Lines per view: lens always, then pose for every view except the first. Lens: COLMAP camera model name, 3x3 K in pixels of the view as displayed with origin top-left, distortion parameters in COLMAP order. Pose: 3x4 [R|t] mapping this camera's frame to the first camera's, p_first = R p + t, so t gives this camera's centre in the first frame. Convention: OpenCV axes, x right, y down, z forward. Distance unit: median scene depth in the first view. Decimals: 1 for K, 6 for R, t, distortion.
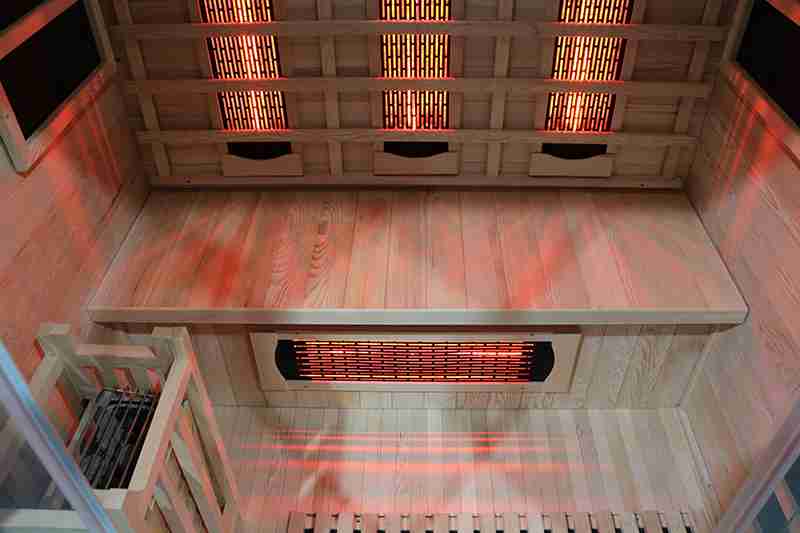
lens RADIAL K [[657.6, 0, 400.0], [0, 657.6, 266.5], [0, 0, 1]] dist [-0.147813, 0.005683]
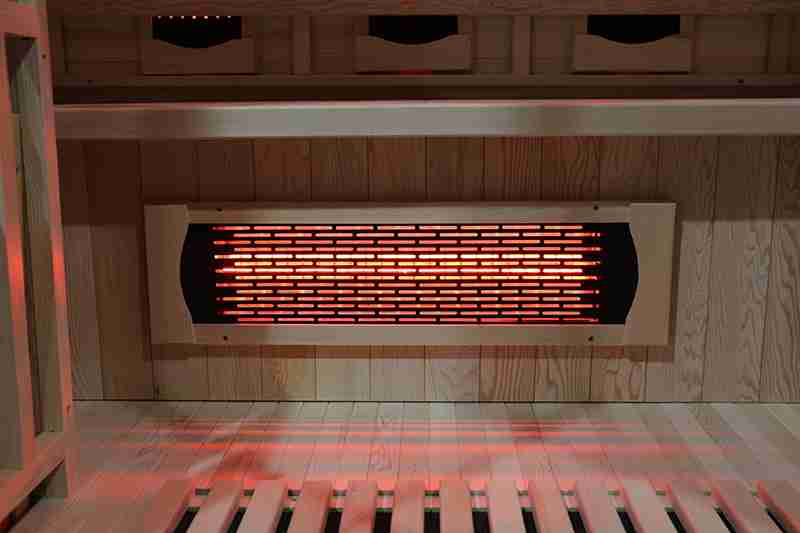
lens RADIAL K [[892.9, 0, 400.0], [0, 892.9, 266.5], [0, 0, 1]] dist [-0.032896, 0.017760]
pose [[0.999872, 0.012101, -0.010494, 0.023961], [-0.015663, 0.875753, -0.482505, 0.543143], [0.003351, 0.482607, 0.875831, 0.268722]]
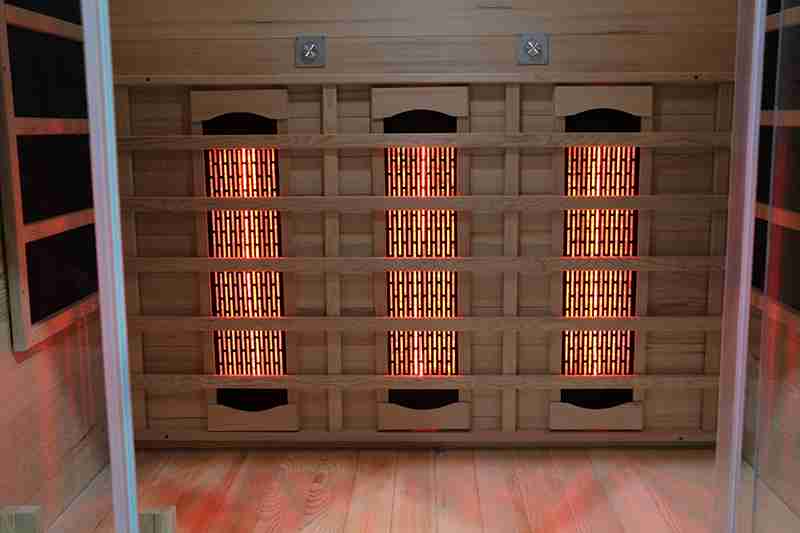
lens RADIAL K [[892.9, 0, 400.0], [0, 892.9, 266.5], [0, 0, 1]] dist [-0.032896, 0.017760]
pose [[0.999994, 0.003217, 0.001259, -0.011071], [-0.002144, 0.863770, -0.503883, 0.300800], [-0.002709, 0.503877, 0.863771, -0.182598]]
